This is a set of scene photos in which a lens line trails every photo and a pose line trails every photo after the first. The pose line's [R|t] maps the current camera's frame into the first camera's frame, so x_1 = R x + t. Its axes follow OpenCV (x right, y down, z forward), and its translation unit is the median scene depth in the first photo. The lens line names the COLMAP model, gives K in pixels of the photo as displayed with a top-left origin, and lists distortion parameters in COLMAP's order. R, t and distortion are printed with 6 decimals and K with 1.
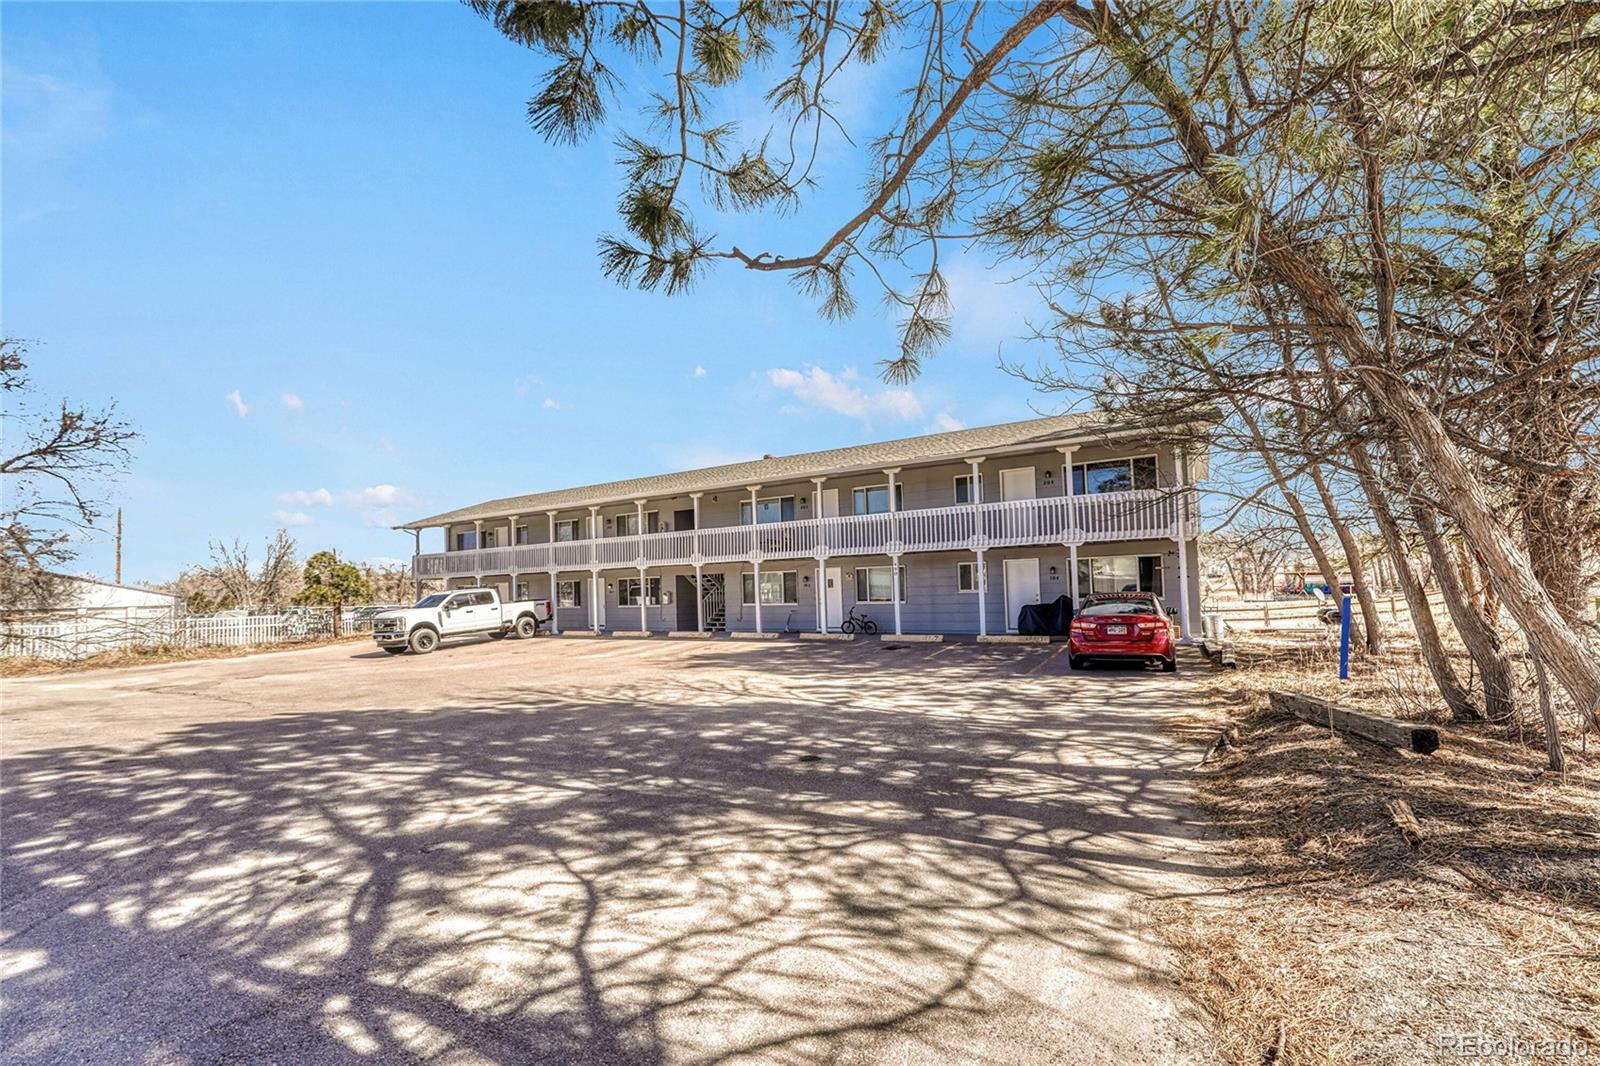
lens RADIAL K [[638.2, 0, 796.5], [0, 638.2, 539.2], [0, 0, 1]] dist [-0.000055, 0.000303]
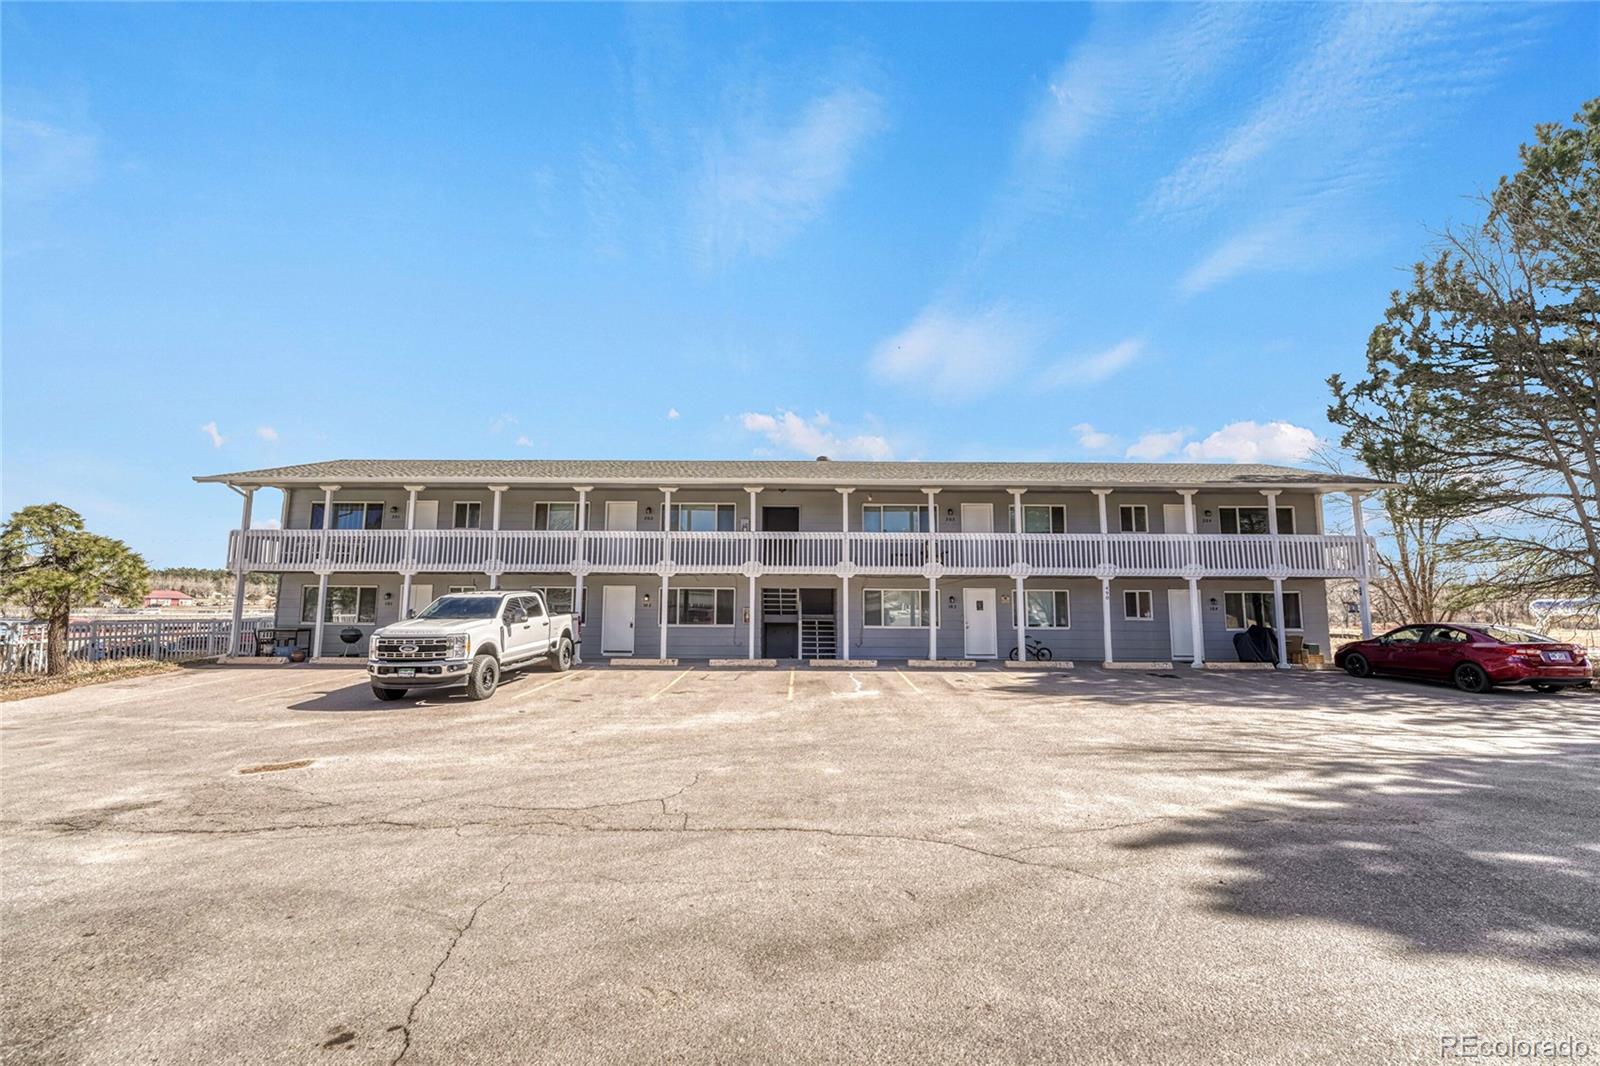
lens RADIAL K [[631.4, 0, 802.2], [0, 631.4, 545.6], [0, 0, 1]] dist [-0.001440, -0.000285]
pose [[0.872397, 0.084626, 0.481417, -0.513184], [-0.070267, 0.996382, -0.047817, 0.038122], [-0.483721, 0.007888, 0.875187, 0.280583]]
